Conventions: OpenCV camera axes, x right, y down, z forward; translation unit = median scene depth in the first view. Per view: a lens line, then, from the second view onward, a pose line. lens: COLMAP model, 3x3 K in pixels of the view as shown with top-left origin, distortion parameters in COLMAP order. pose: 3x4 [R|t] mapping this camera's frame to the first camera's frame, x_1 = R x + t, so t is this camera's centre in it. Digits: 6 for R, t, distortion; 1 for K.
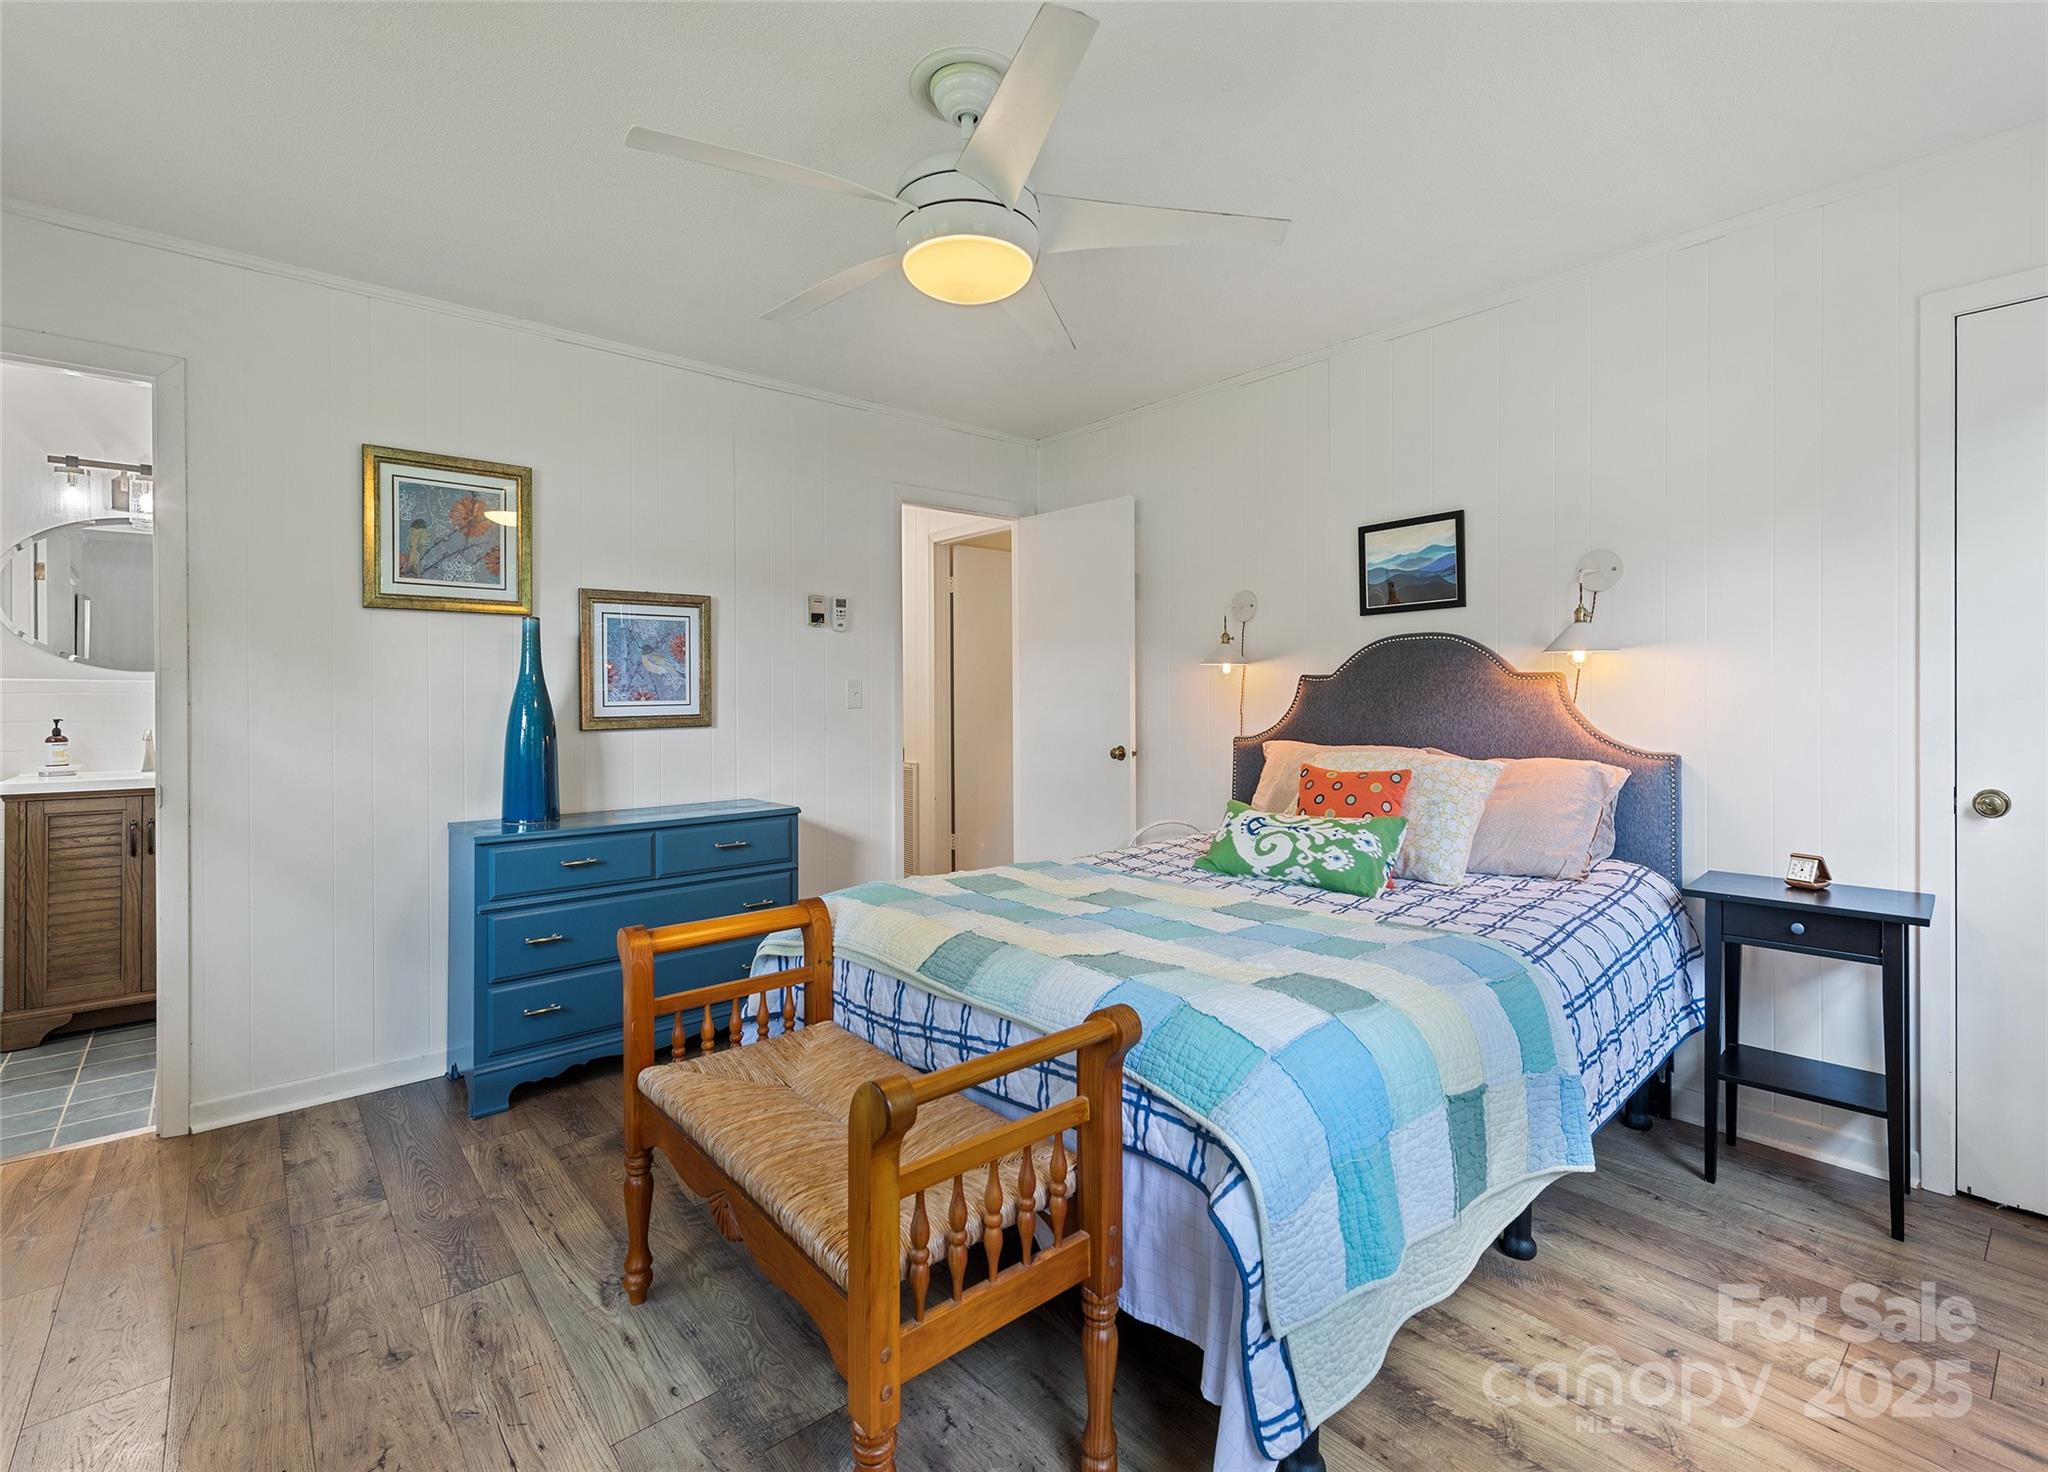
lens RADIAL K [[906.0, 0, 1027.2], [0, 906.0, 693.3], [0, 0, 1]] dist [0.000835, 0.000188]
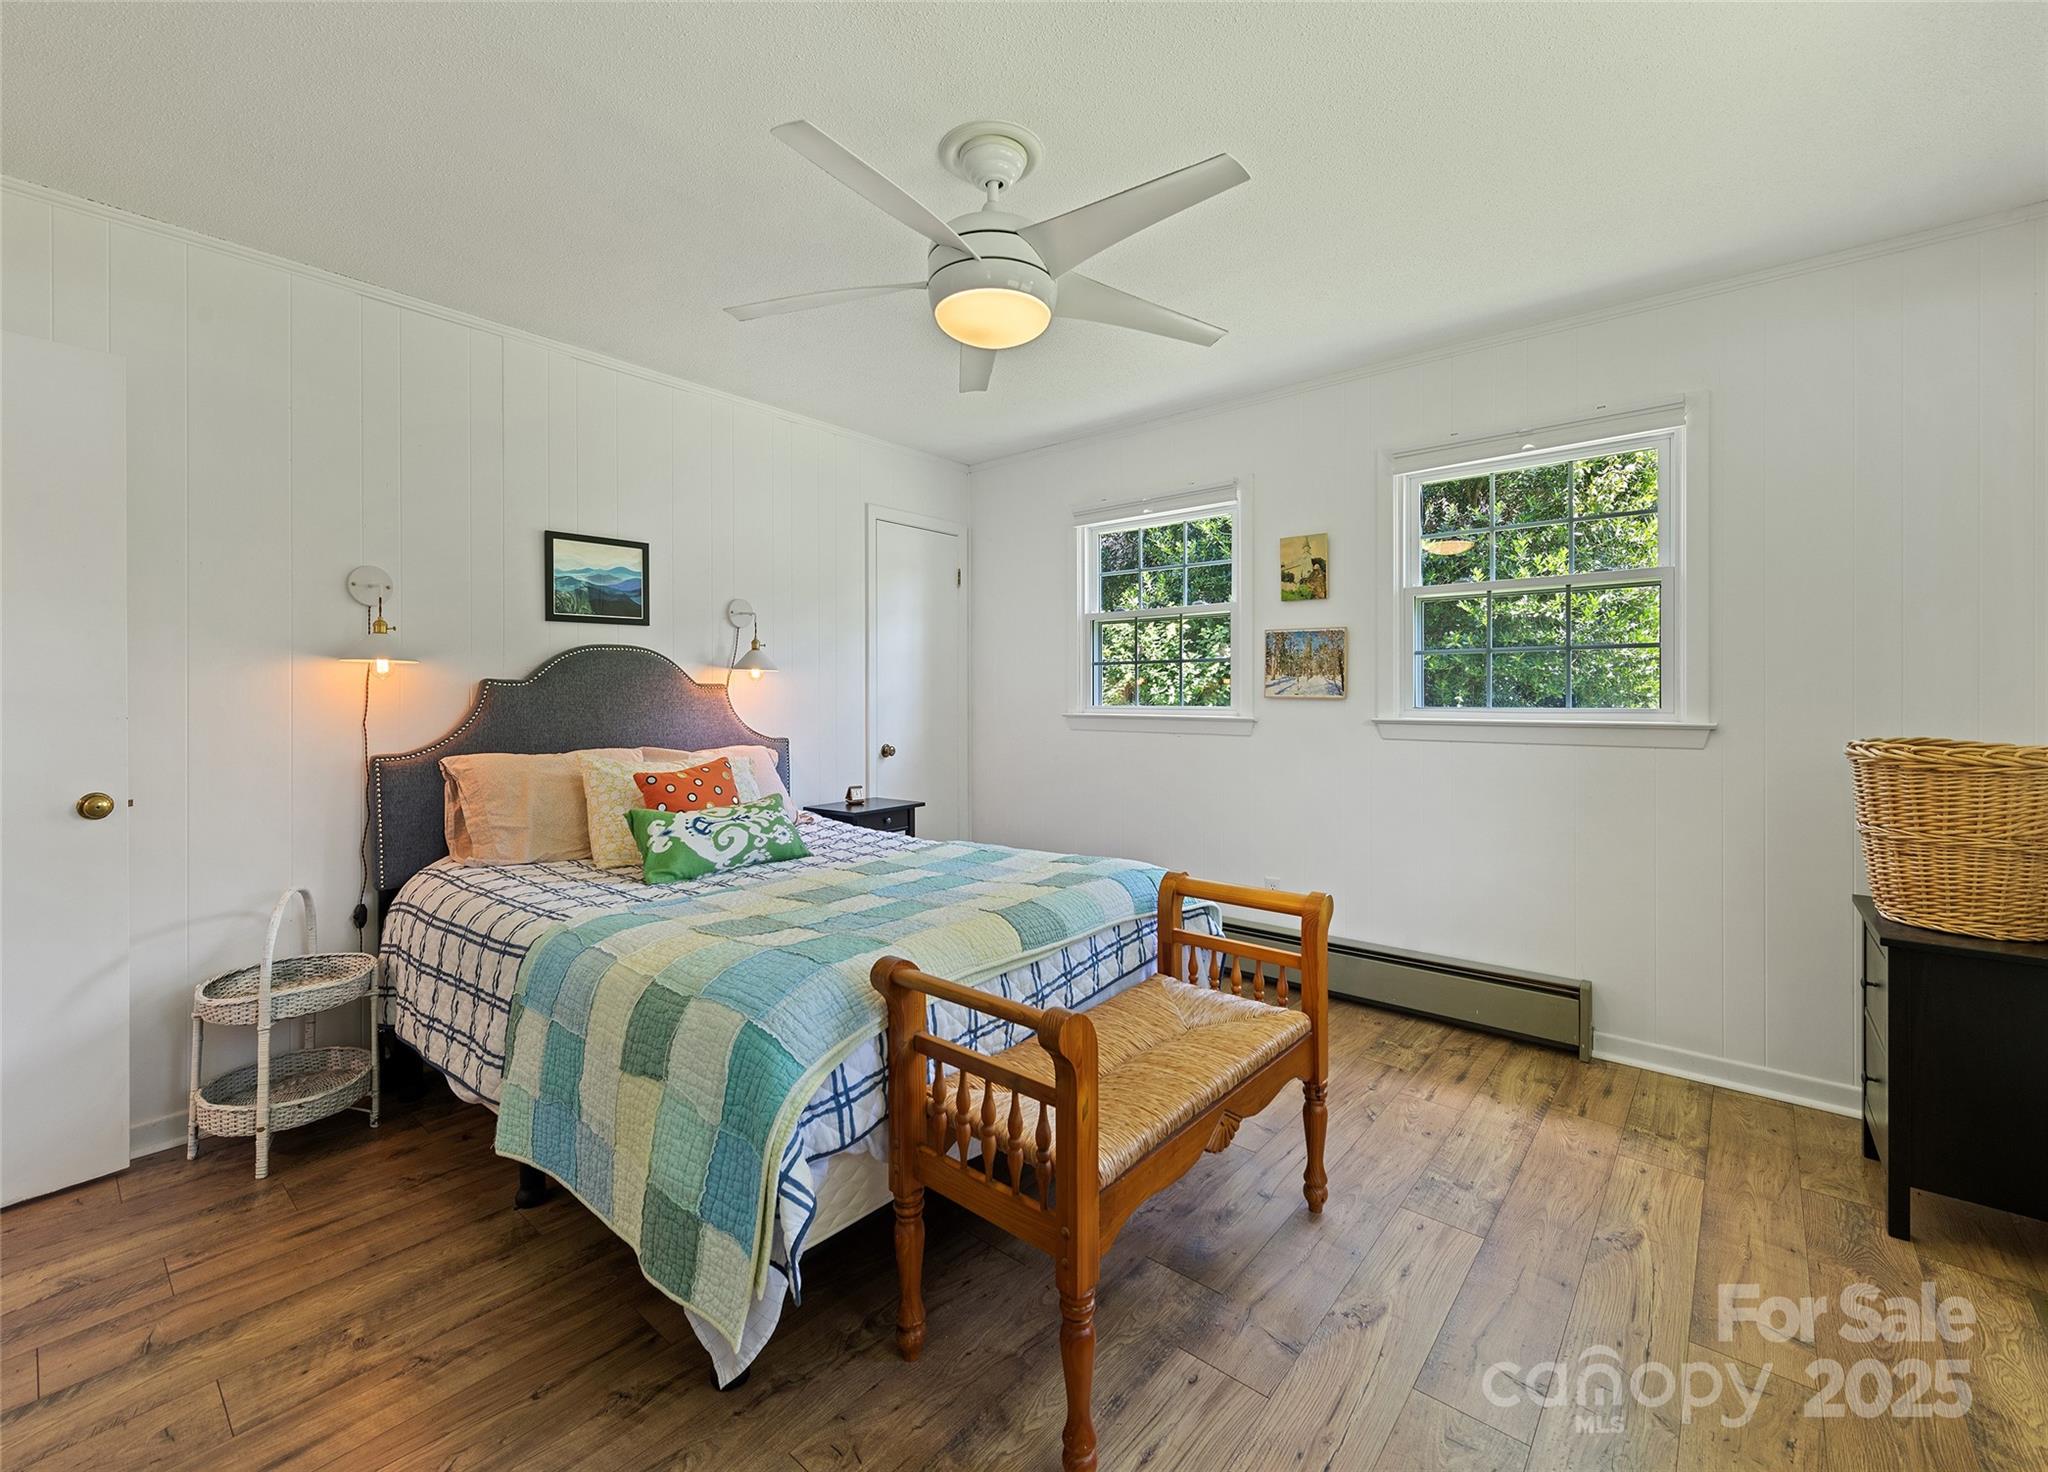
lens RADIAL K [[842.1, 0, 1021.0], [0, 842.1, 700.4], [0, 0, 1]] dist [0.001195, 0.000109]
pose [[-0.144325, 0.000878, 0.989530, -0.727398], [0.002765, 0.999996, -0.000484, 0.003100], [-0.989526, 0.002666, -0.144327, 0.742040]]
